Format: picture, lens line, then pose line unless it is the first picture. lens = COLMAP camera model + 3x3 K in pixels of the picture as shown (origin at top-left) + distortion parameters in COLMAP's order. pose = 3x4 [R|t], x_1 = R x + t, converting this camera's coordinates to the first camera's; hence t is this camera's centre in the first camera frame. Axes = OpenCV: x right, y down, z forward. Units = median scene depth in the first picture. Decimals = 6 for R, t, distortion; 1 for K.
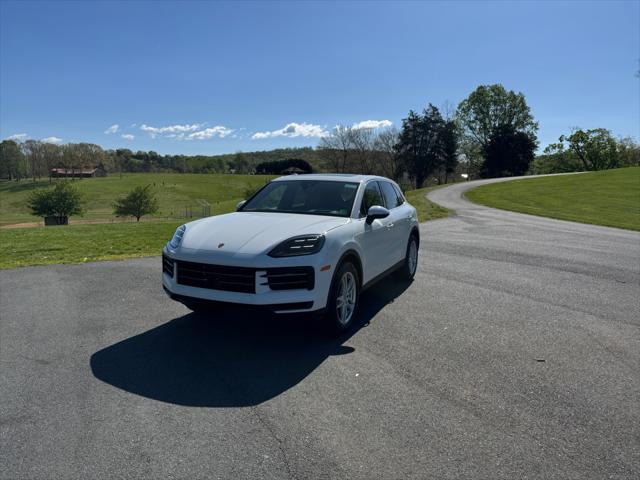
lens RADIAL K [[448.4, 0, 321.6], [0, 448.4, 239.5], [0, 0, 1]] dist [0.095695, -0.124518]
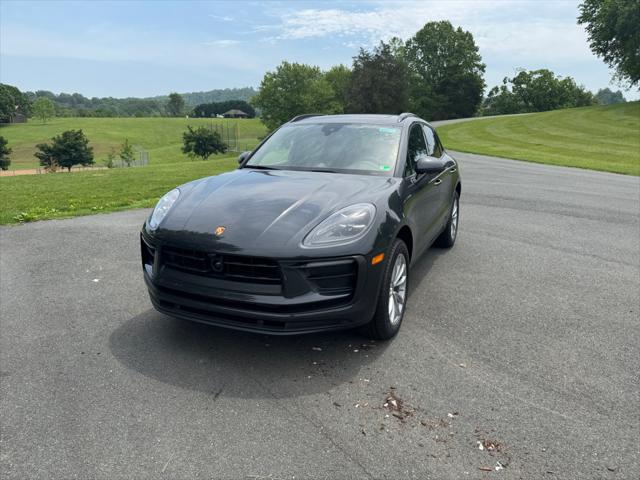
lens RADIAL K [[457.3, 0, 320.7], [0, 457.3, 237.6], [0, 0, 1]] dist [-0.000286, -0.002408]
pose [[0.992777, -0.035844, 0.114491, -0.012126], [0.022609, 0.993123, 0.114875, -0.000872], [-0.117821, -0.111457, 0.986760, 0.016975]]
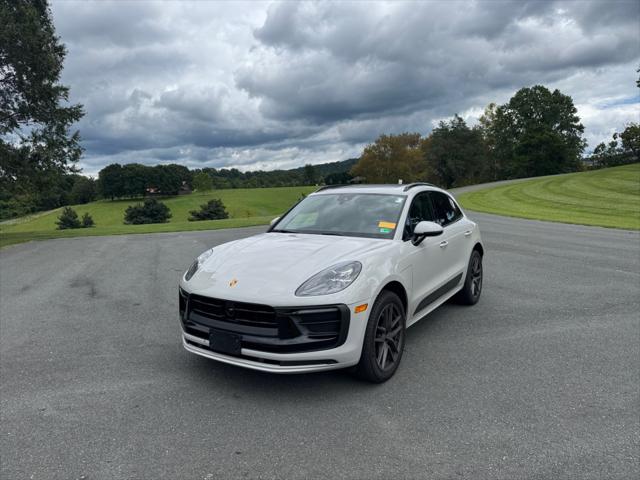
lens RADIAL K [[455.2, 0, 321.1], [0, 455.2, 248.5], [0, 0, 1]] dist [0.102371, -0.130328]
pose [[0.983669, -0.021410, -0.178710, 0.111782], [0.021047, 0.999771, -0.003923, 0.021207], [0.178753, 0.000098, 0.983894, -0.152916]]
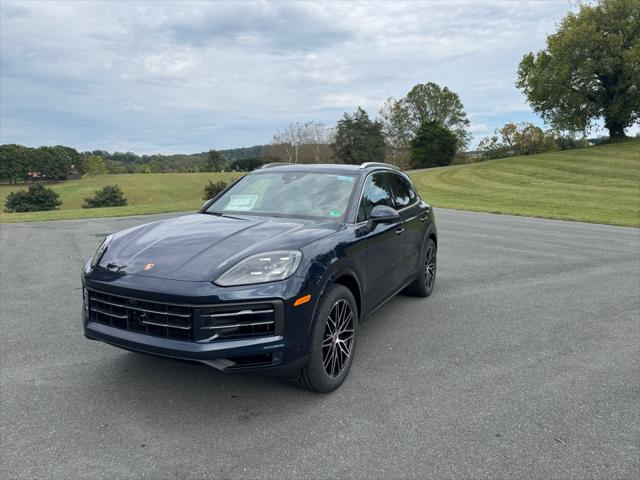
lens RADIAL K [[456.6, 0, 318.8], [0, 456.6, 237.4], [0, 0, 1]] dist [0.105430, -0.131189]
pose [[0.999221, -0.034583, 0.018998, 0.103976], [0.034504, 0.999395, 0.004447, 0.022325], [-0.019140, -0.003788, 0.999810, -0.165984]]
